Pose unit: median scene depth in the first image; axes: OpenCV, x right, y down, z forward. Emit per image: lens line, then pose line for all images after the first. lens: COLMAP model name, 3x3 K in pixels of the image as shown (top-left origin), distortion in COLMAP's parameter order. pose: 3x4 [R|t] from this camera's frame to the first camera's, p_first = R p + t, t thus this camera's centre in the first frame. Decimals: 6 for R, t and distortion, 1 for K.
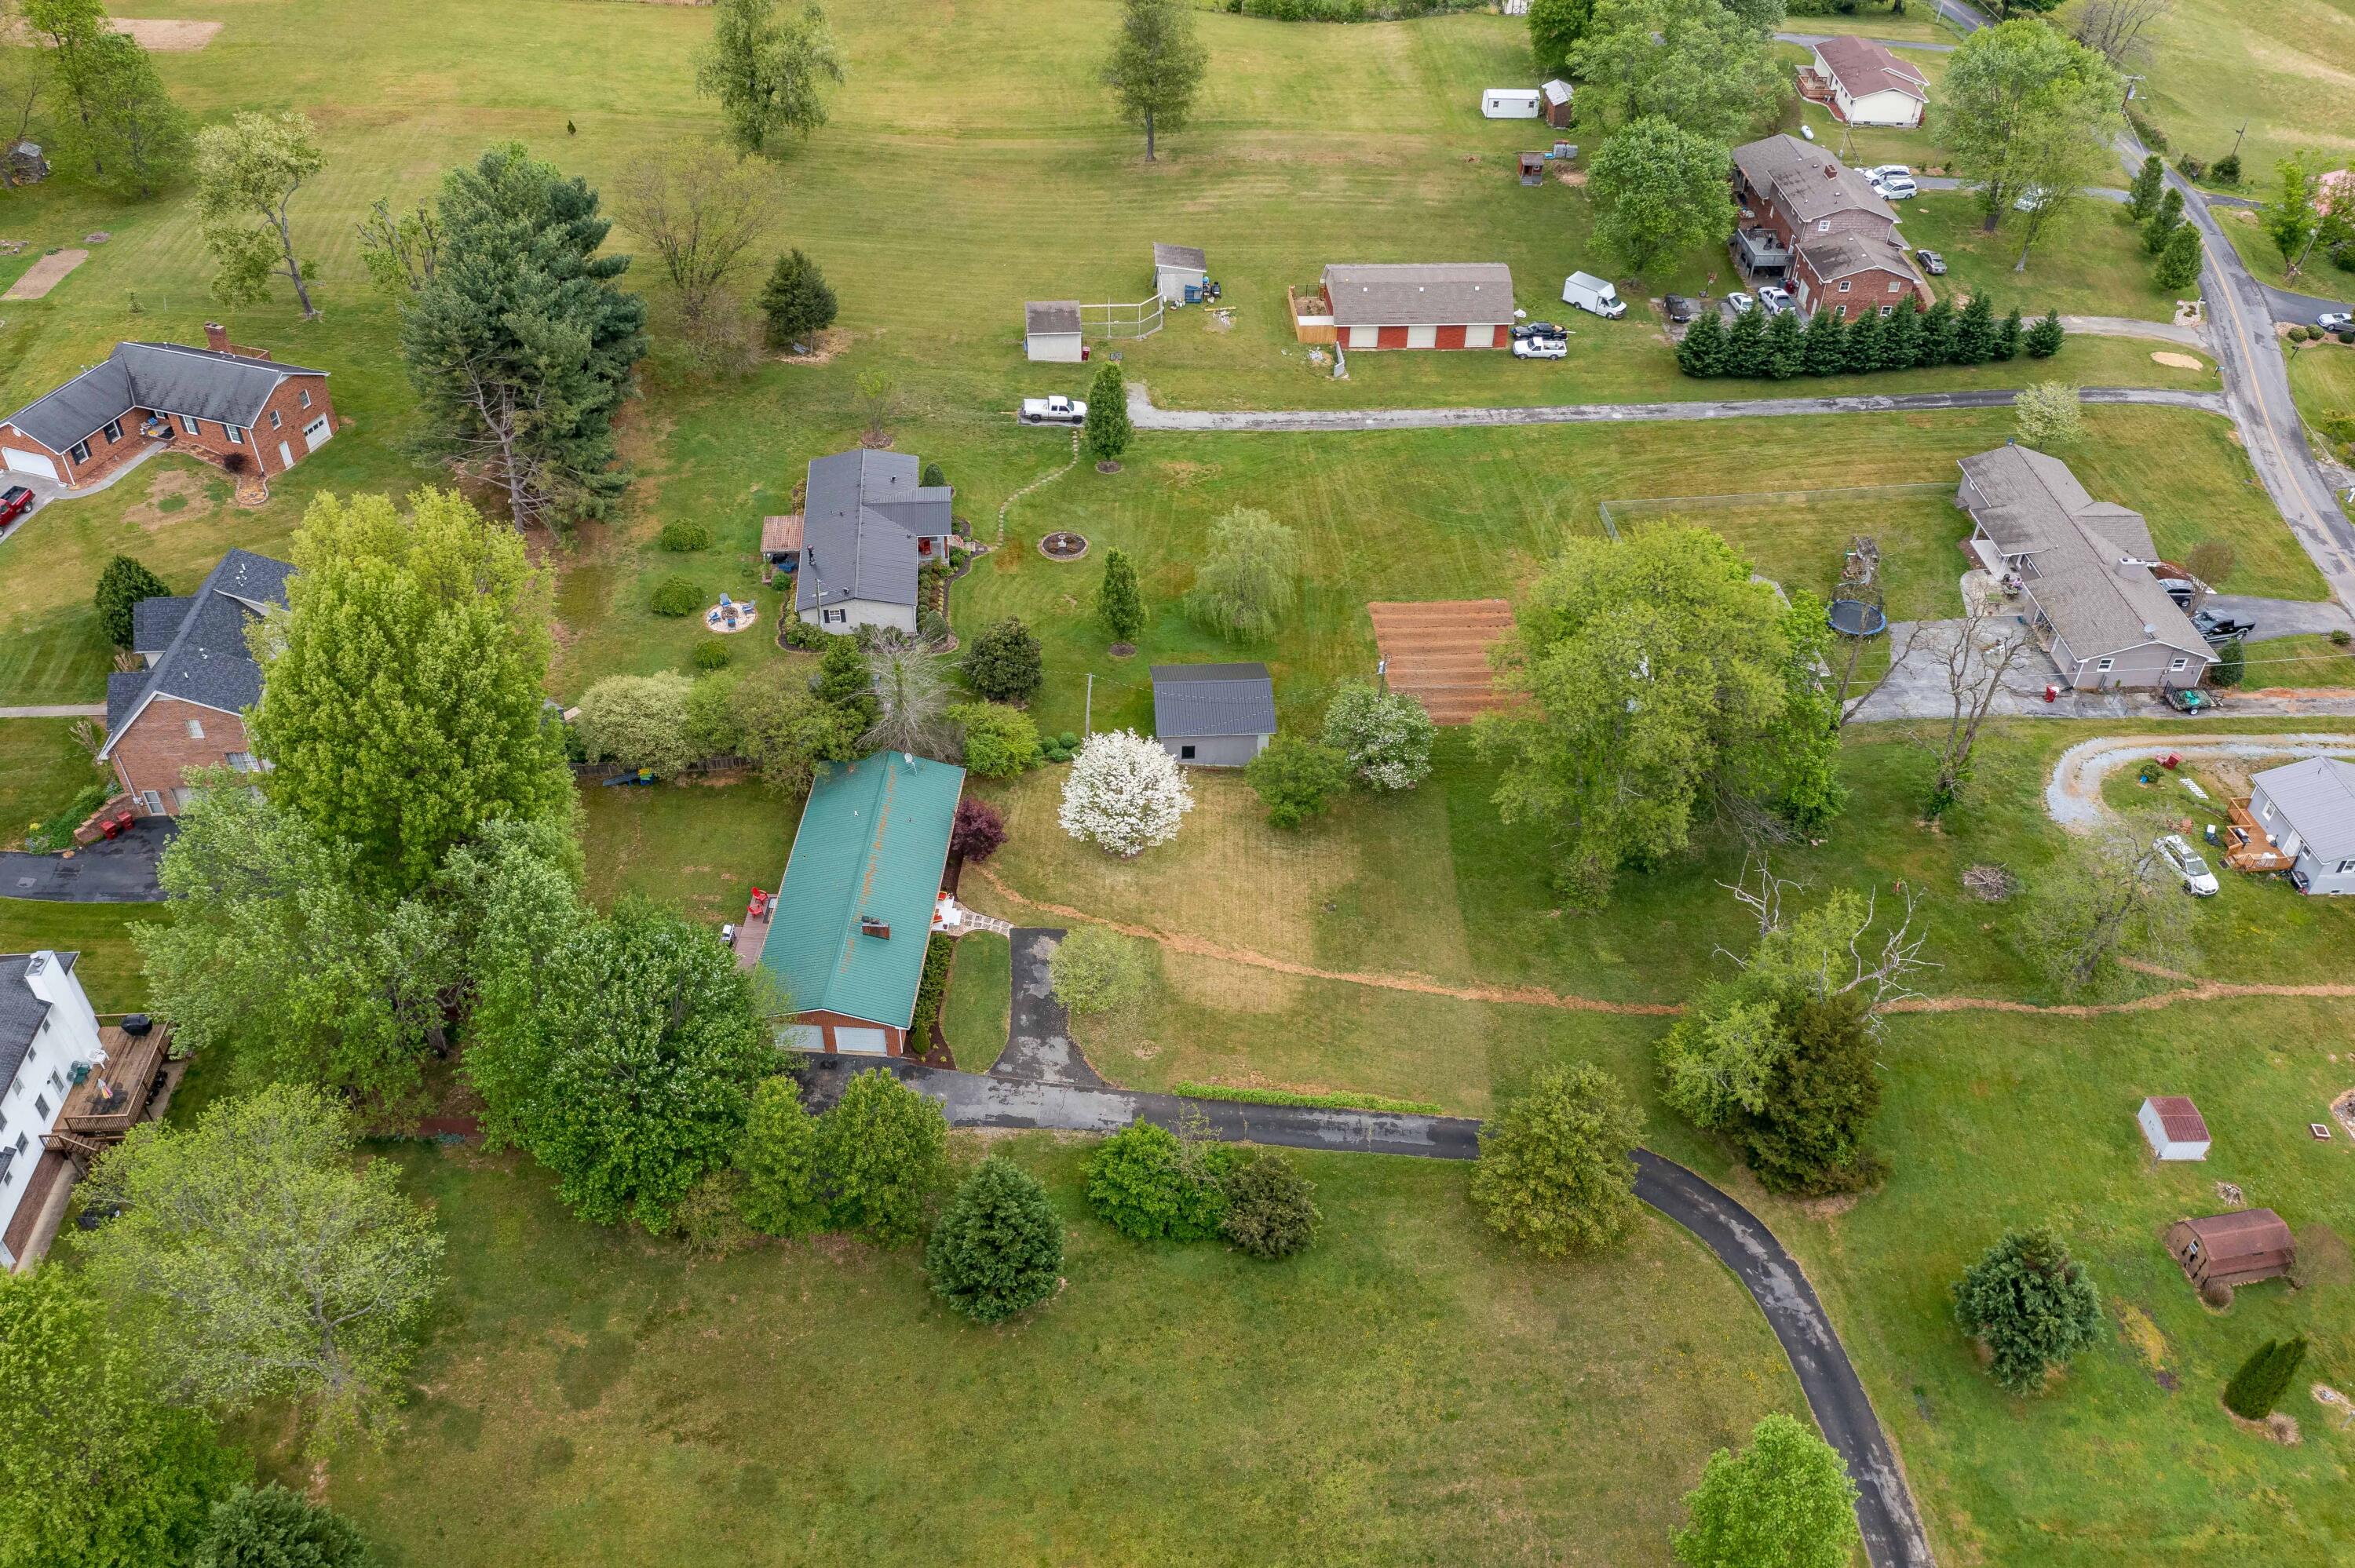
lens RADIAL K [[1890.6, 0, 1169.0], [0, 1890.6, 718.2], [0, 0, 1]] dist [-0.031207, 0.006479]
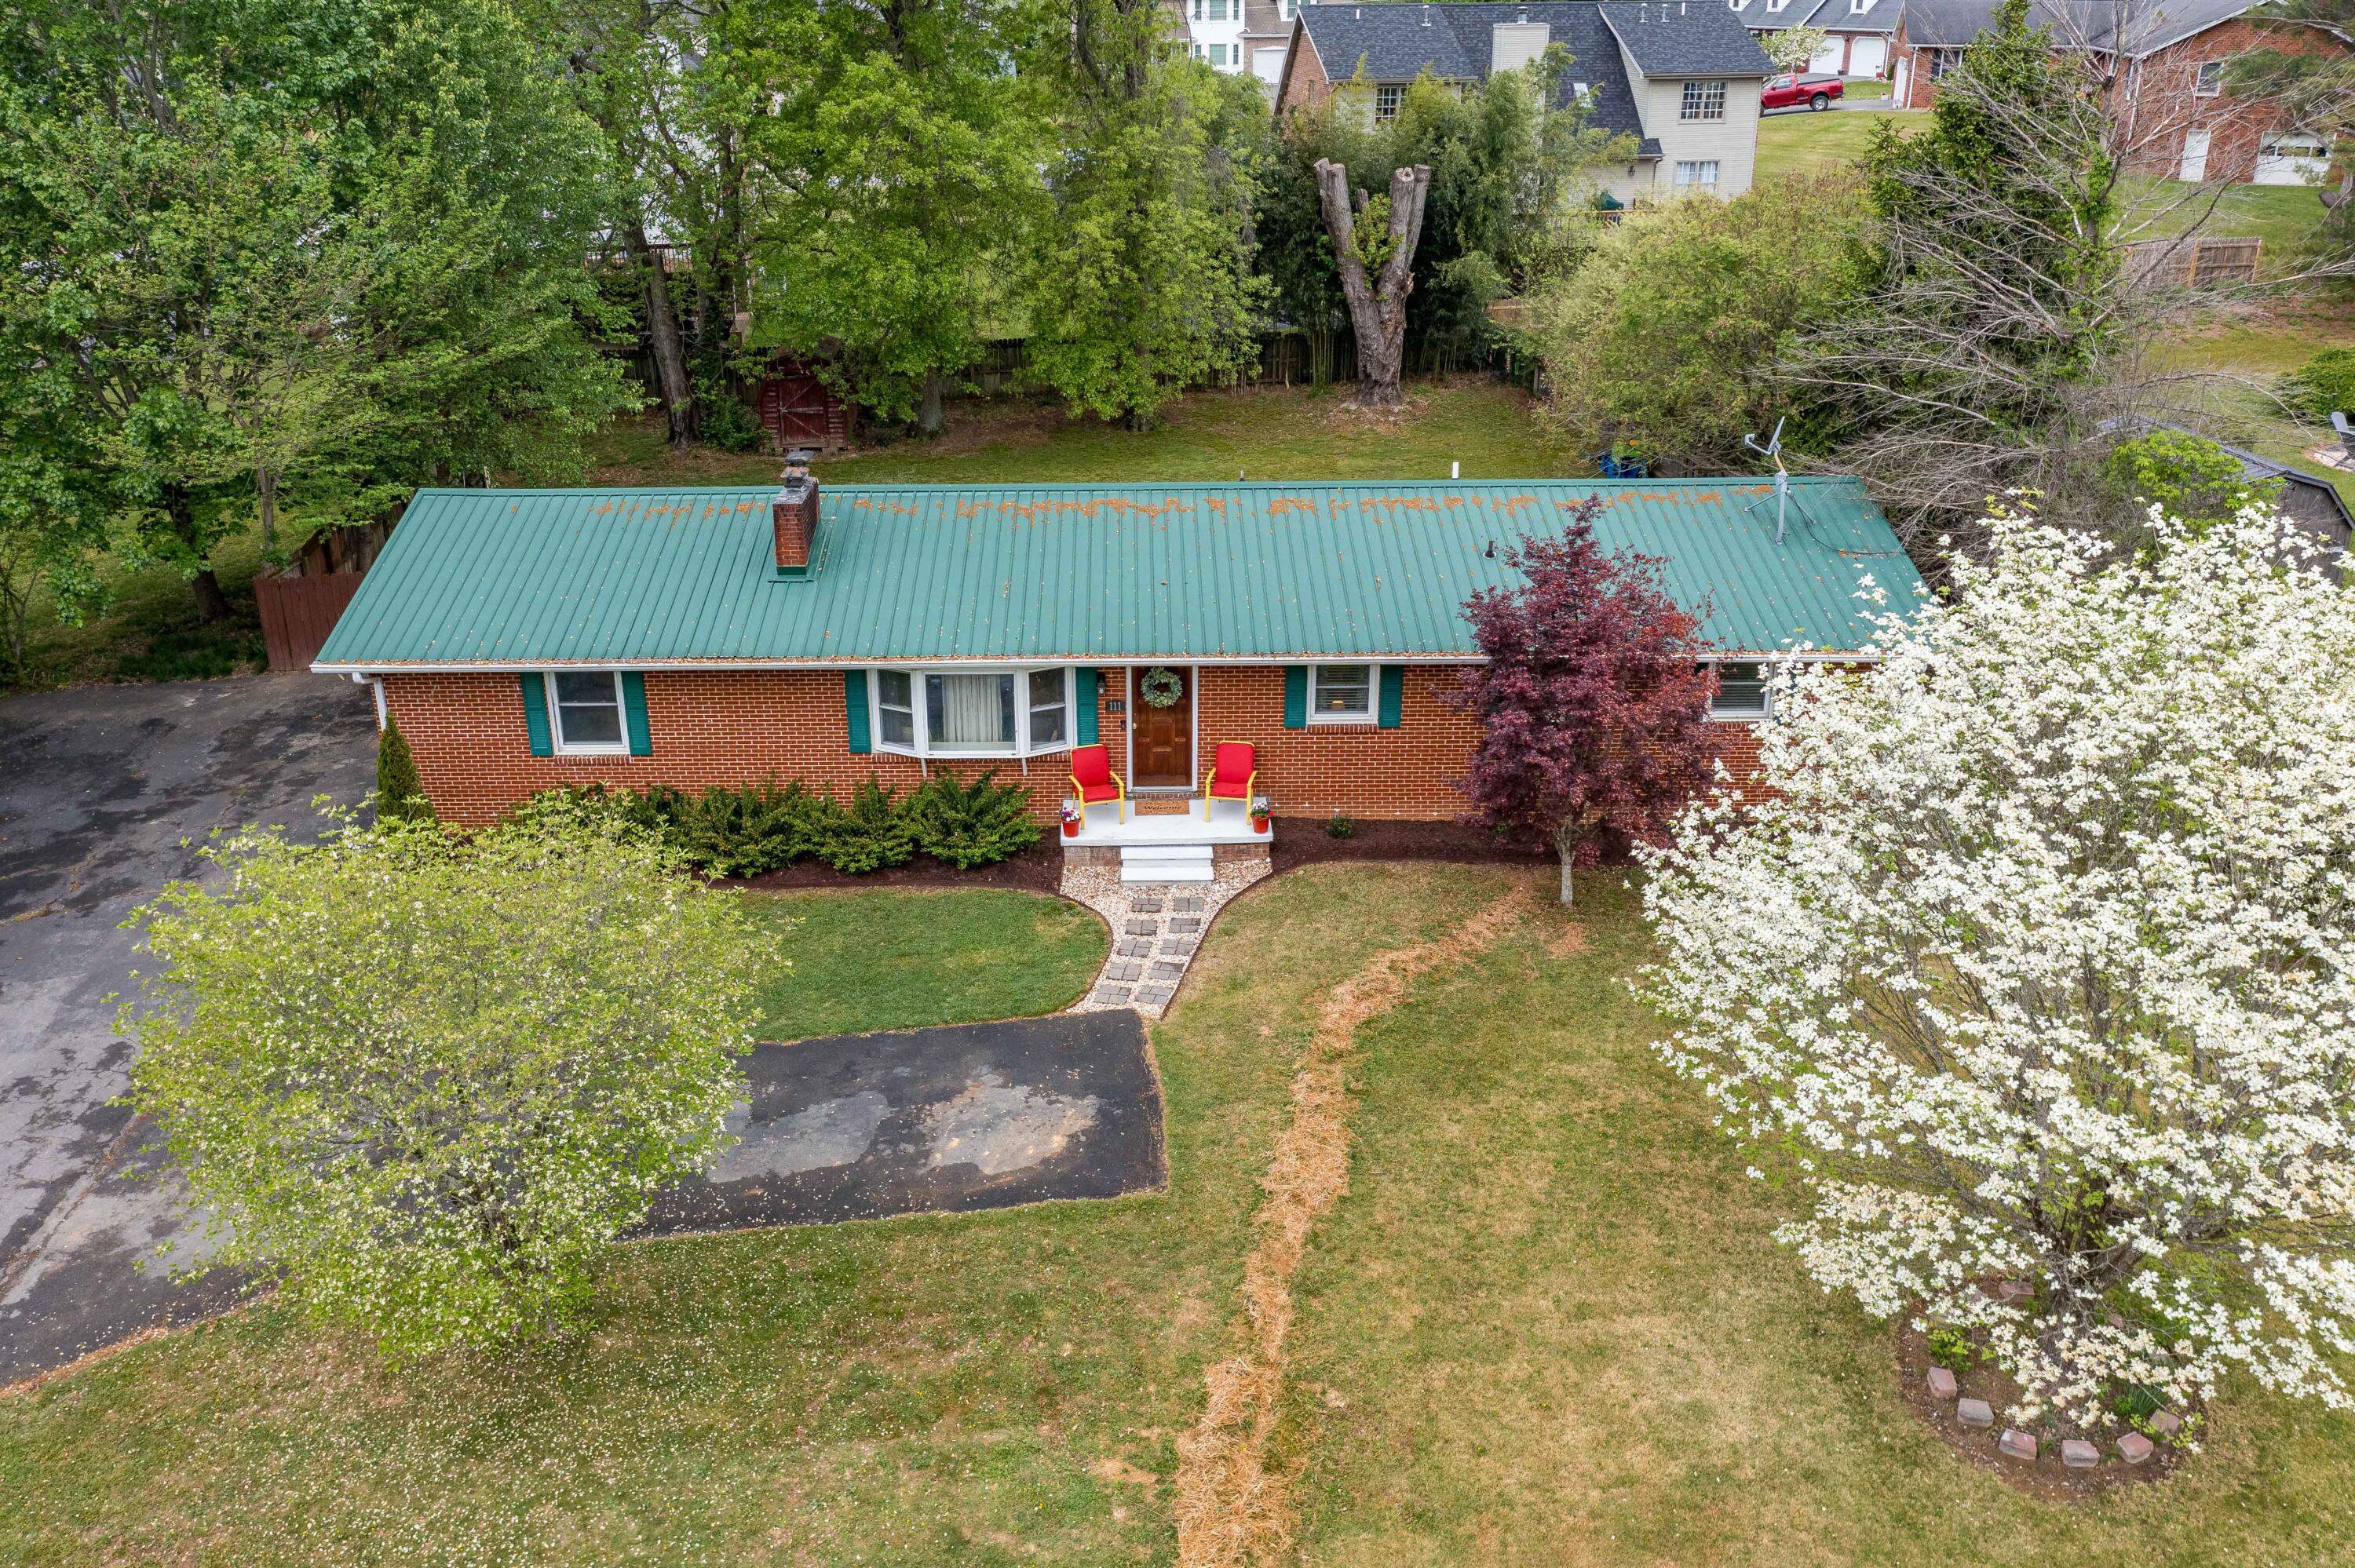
lens RADIAL K [[1907.8, 0, 1107.5], [0, 1907.8, 738.2], [0, 0, 1]] dist [-0.045545, 0.010624]
pose [[0.037975, 0.355545, -0.933888, 0.099396], [-0.602269, 0.753891, 0.262527, 0.041322], [0.797389, 0.552482, 0.242762, 0.995277]]
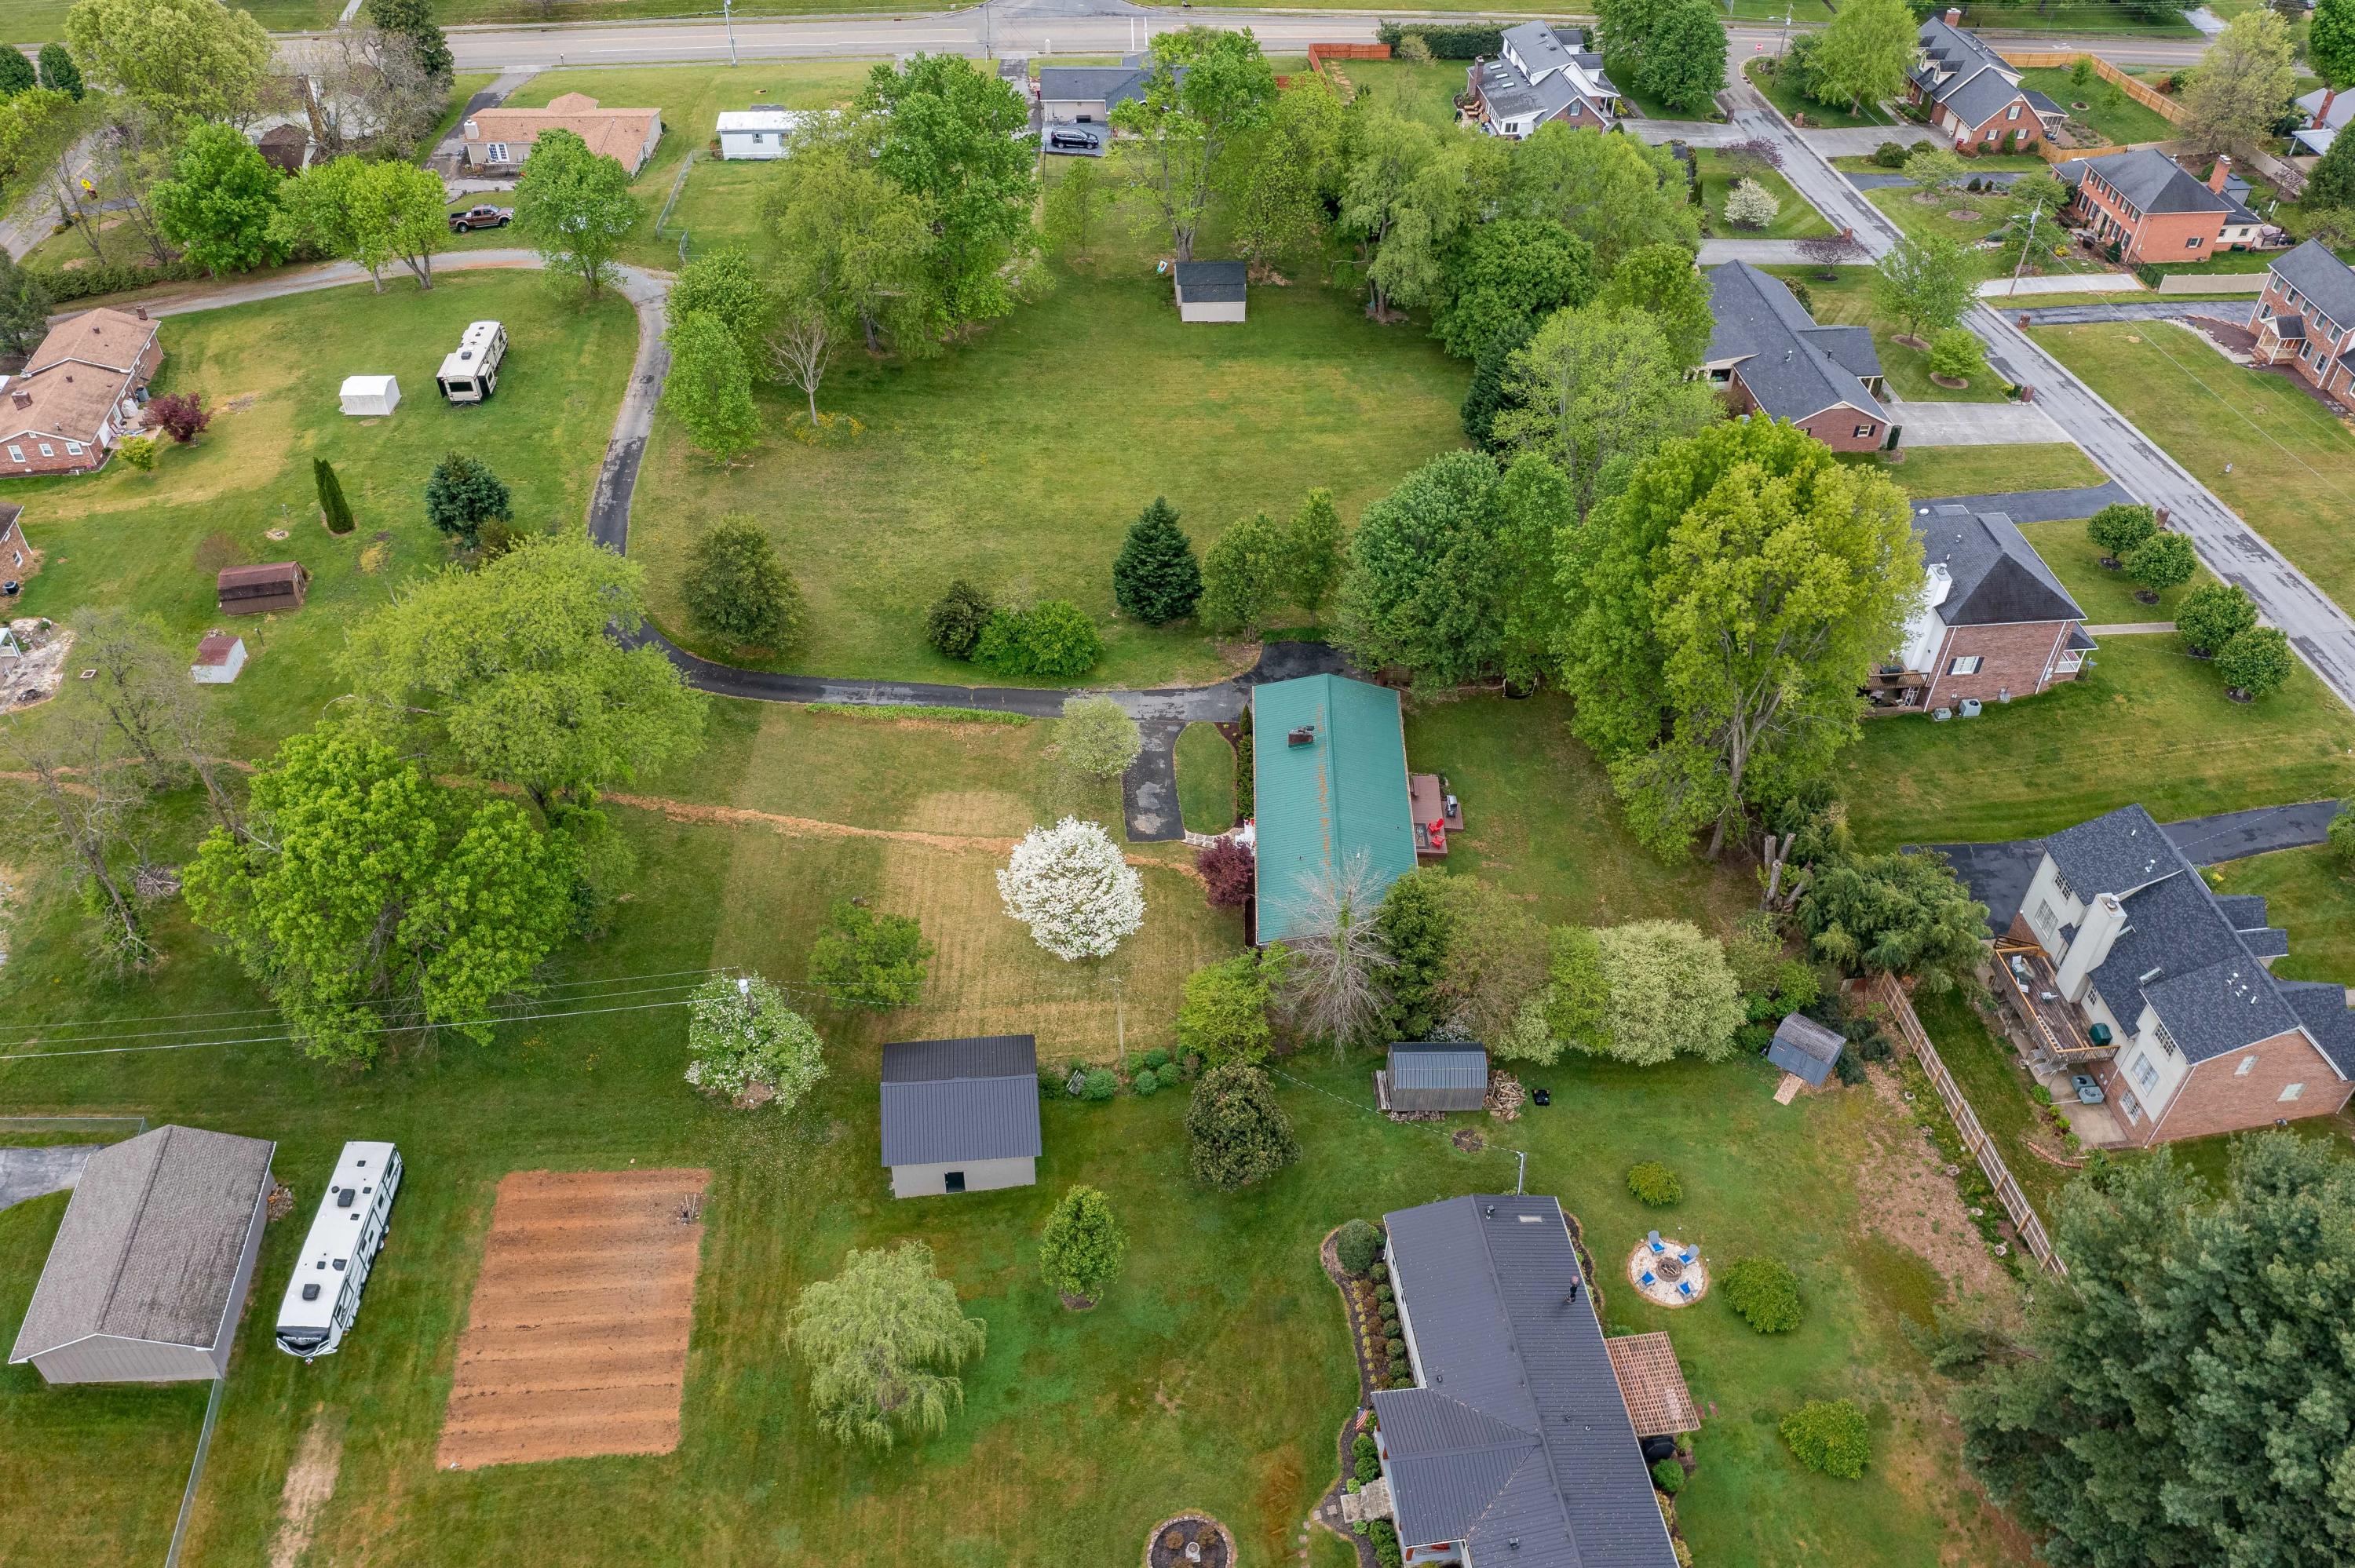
lens RADIAL K [[1877.2, 0, 1165.4], [0, 1877.2, 739.9], [0, 0, 1]] dist [-0.028763, -0.003078]
pose [[-0.999116, -0.006931, -0.041453, -0.033276], [-0.042012, 0.192679, 0.980362, -0.945999], [0.001192, 0.981237, -0.192800, 1.218462]]
